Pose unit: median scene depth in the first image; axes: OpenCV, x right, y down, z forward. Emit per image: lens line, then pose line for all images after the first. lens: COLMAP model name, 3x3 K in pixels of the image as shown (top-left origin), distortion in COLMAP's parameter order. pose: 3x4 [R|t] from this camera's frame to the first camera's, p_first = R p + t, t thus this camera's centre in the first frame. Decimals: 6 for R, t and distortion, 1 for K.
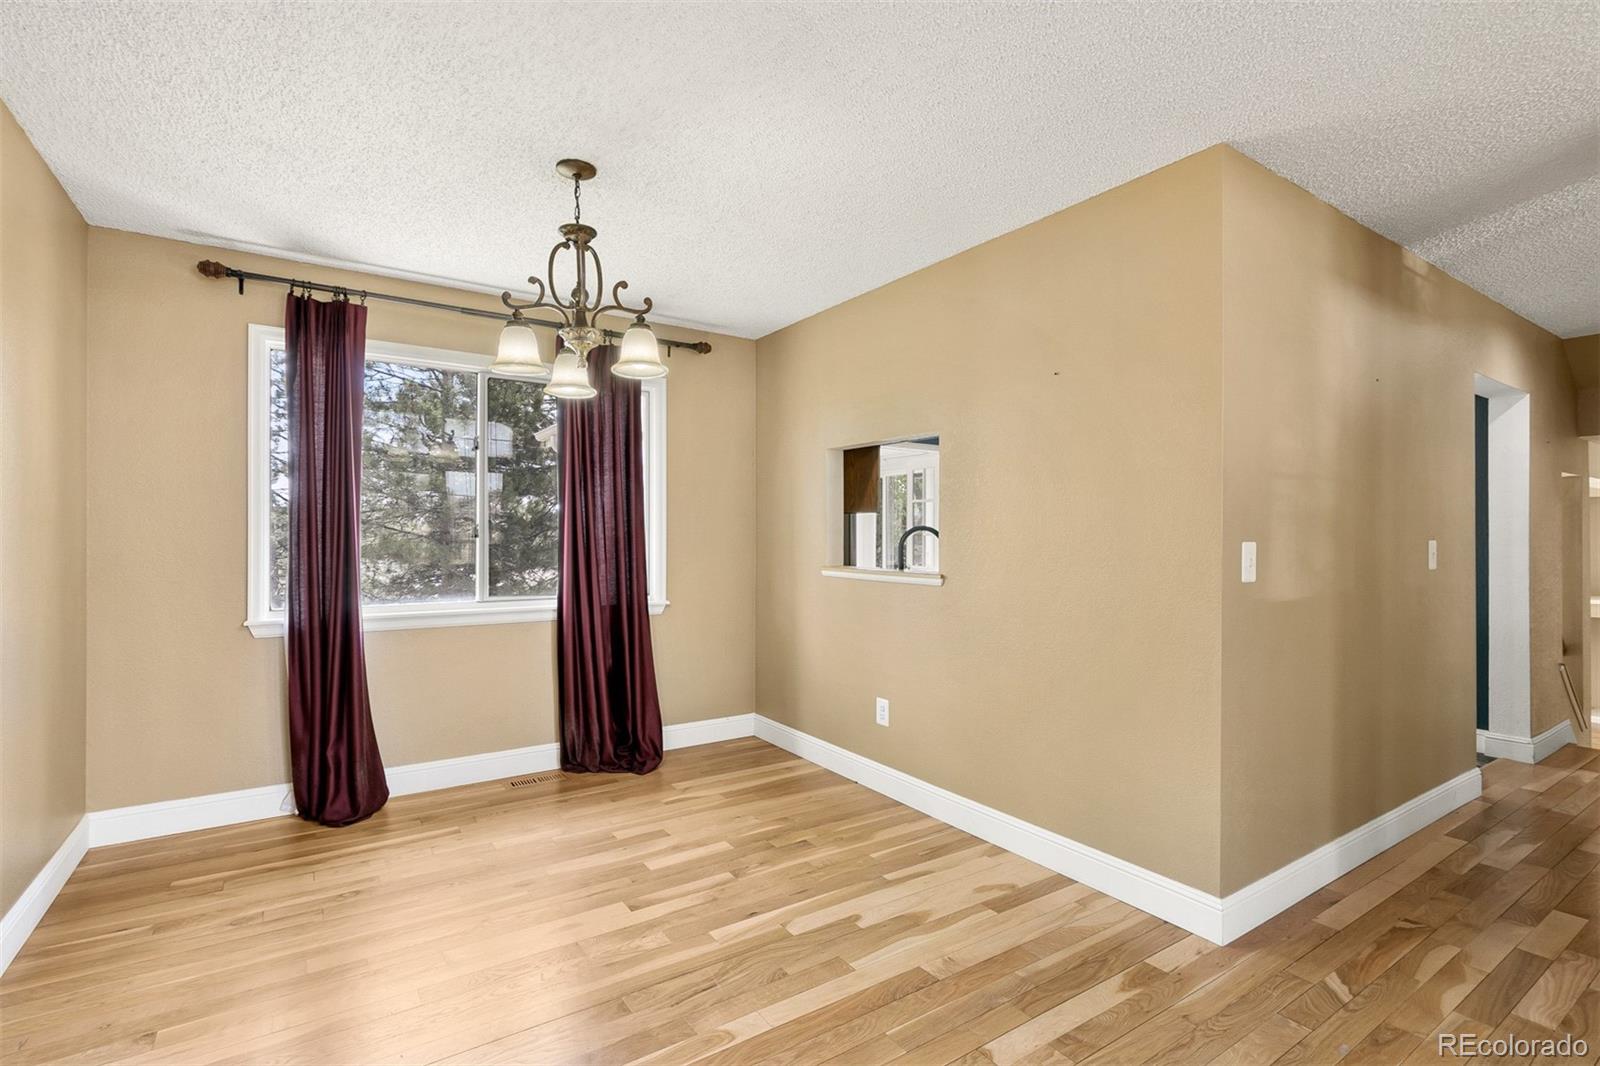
lens RADIAL K [[749.8, 0, 805.1], [0, 749.8, 534.8], [0, 0, 1]] dist [-0.002335, 0.002082]
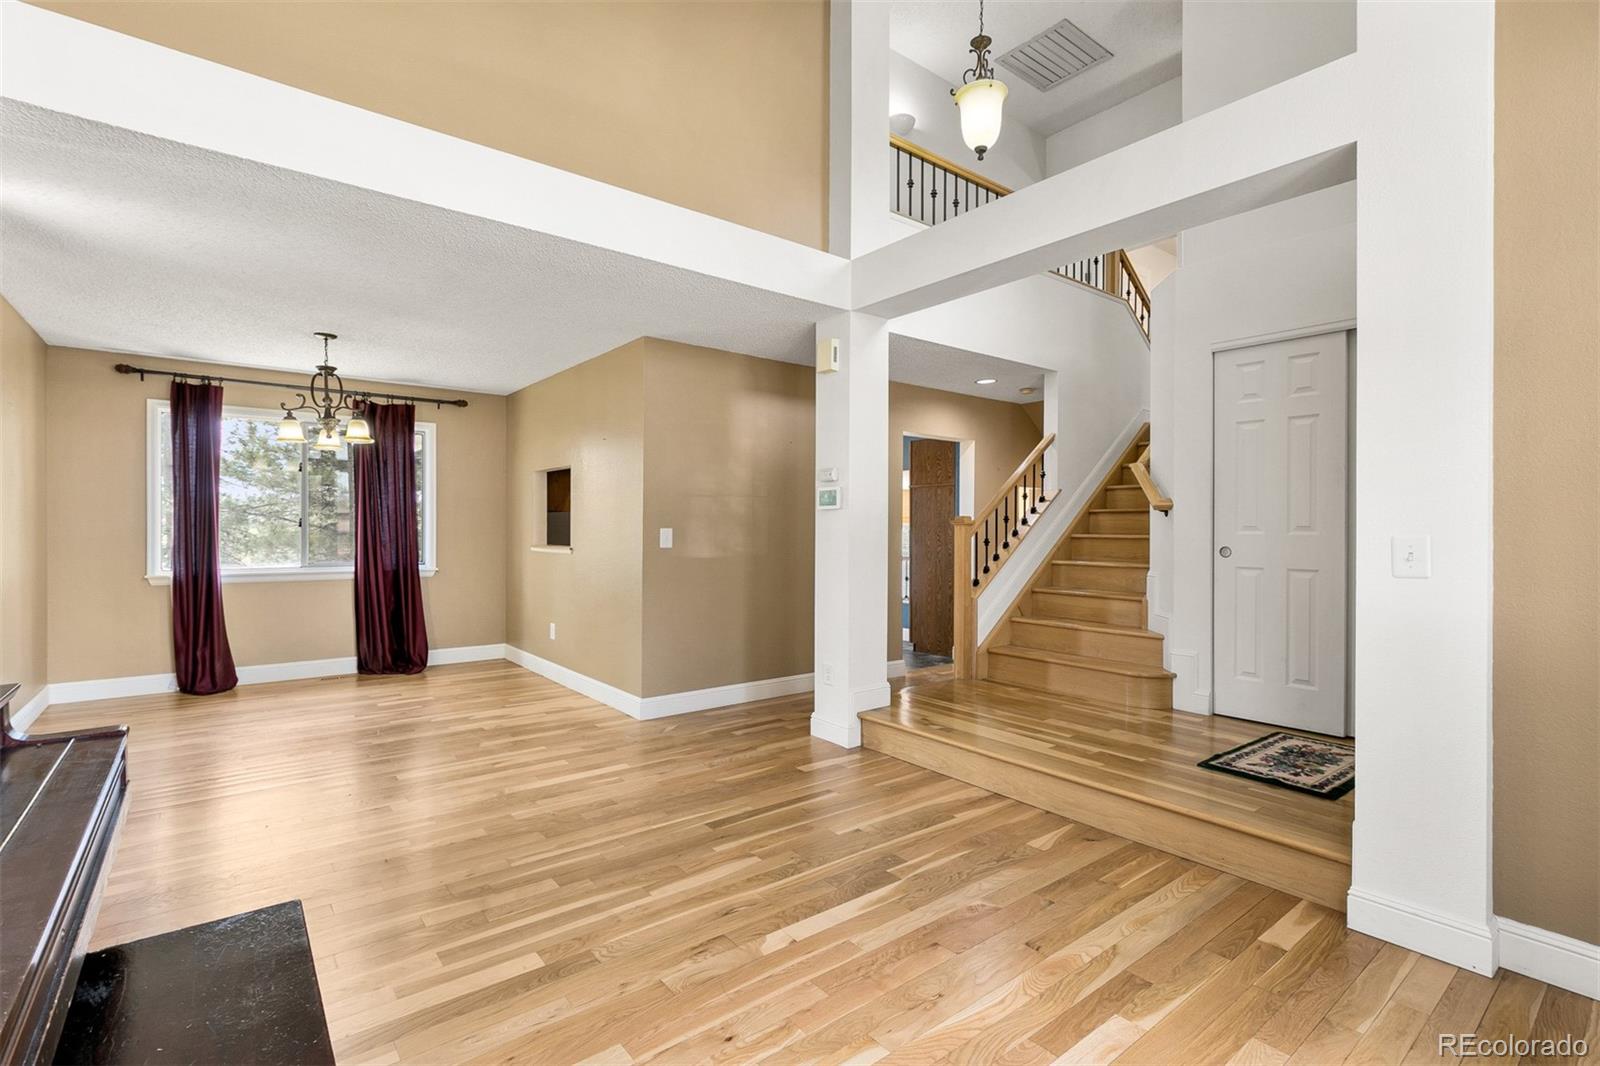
lens RADIAL K [[749.8, 0, 797.7], [0, 749.8, 533.7], [0, 0, 1]] dist [-0.002335, 0.002082]
pose [[0.997117, 0.002301, 0.075845, 0.569541], [-0.002747, 0.999980, 0.005771, 0.008436], [-0.075830, -0.005962, 0.997103, -0.766467]]
